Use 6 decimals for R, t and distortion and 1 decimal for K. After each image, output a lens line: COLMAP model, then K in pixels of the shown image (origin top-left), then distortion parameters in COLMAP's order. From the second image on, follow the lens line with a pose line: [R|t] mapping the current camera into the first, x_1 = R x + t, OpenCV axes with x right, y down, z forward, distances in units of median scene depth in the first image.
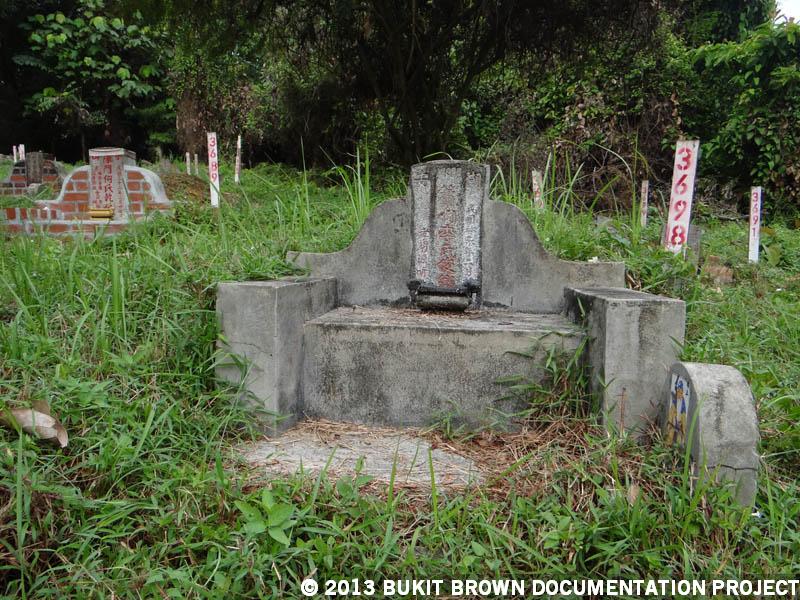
lens RADIAL K [[643.4, 0, 396.5], [0, 643.4, 313.2], [0, 0, 1]] dist [-0.001121, 0.011046]
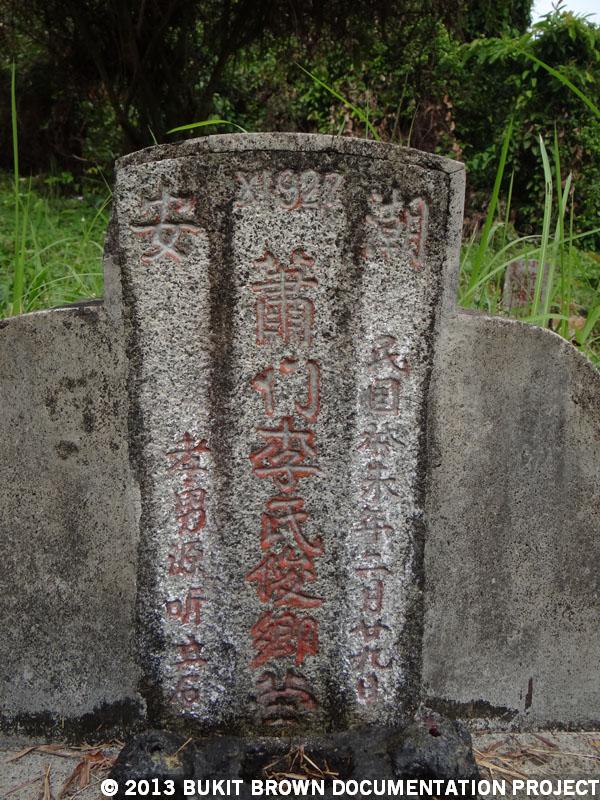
lens RADIAL K [[643.4, 0, 295.7], [0, 643.4, 406.7], [0, 0, 1]] dist [-0.001121, 0.011046]
pose [[0.975399, -0.062339, 0.211450, 0.005518], [0.036391, 0.991558, 0.124456, -0.028930], [-0.217424, -0.113699, 0.969433, 0.129690]]
